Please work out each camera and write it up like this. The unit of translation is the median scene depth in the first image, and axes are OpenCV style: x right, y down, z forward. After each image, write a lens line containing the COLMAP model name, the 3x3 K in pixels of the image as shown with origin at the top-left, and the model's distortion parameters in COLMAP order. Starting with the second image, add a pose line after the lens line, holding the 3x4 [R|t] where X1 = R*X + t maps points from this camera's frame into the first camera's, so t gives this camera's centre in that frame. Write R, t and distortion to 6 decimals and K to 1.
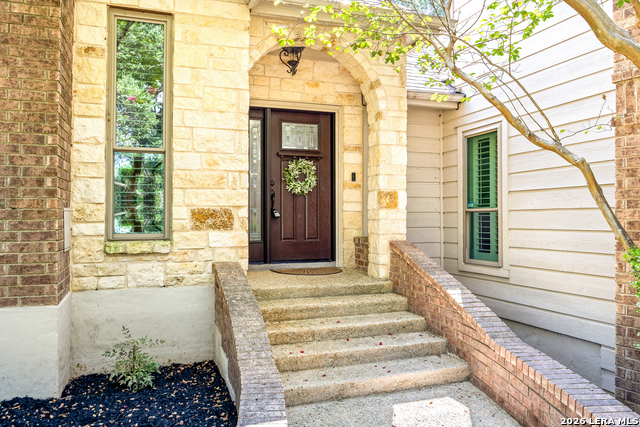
lens RADIAL K [[507.8, 0, 318.4], [0, 507.8, 214.1], [0, 0, 1]] dist [0.000873, -0.000339]
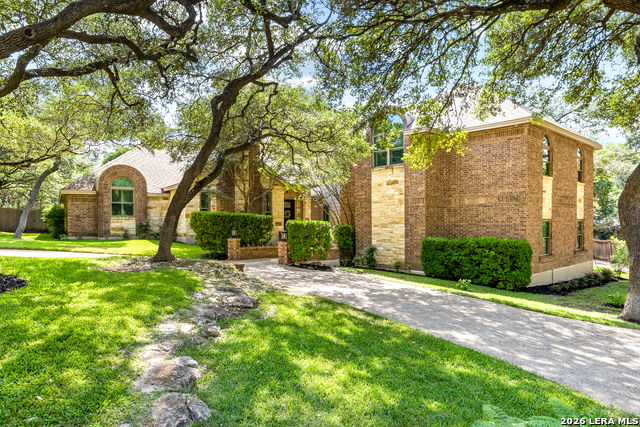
lens RADIAL K [[446.1, 0, 317.6], [0, 446.1, 219.2], [0, 0, 1]] dist [-0.082957, -0.001223]
pose [[0.977815, -0.004571, 0.209422, -0.669036], [0.005294, 0.999982, -0.002892, -0.021228], [-0.209405, 0.003936, 0.977821, -3.244762]]
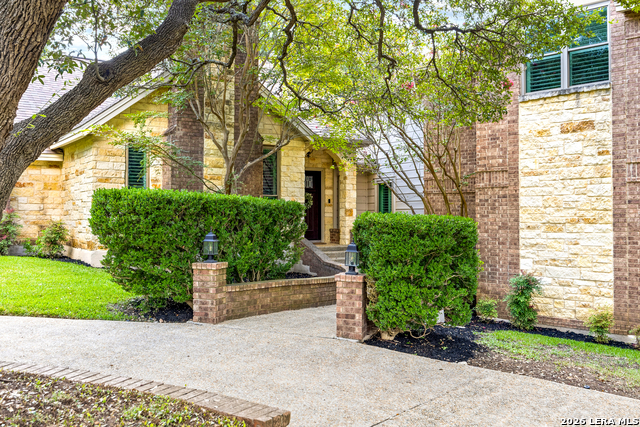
lens RADIAL K [[644.8, 0, 319.1], [0, 644.8, 209.5], [0, 0, 1]] dist [-0.019964, 0.000000]
pose [[0.975185, 0.002421, 0.221378, -0.681643], [-0.001180, 0.999983, -0.005736, -0.024246], [-0.221388, 0.005332, 0.975171, -1.965513]]
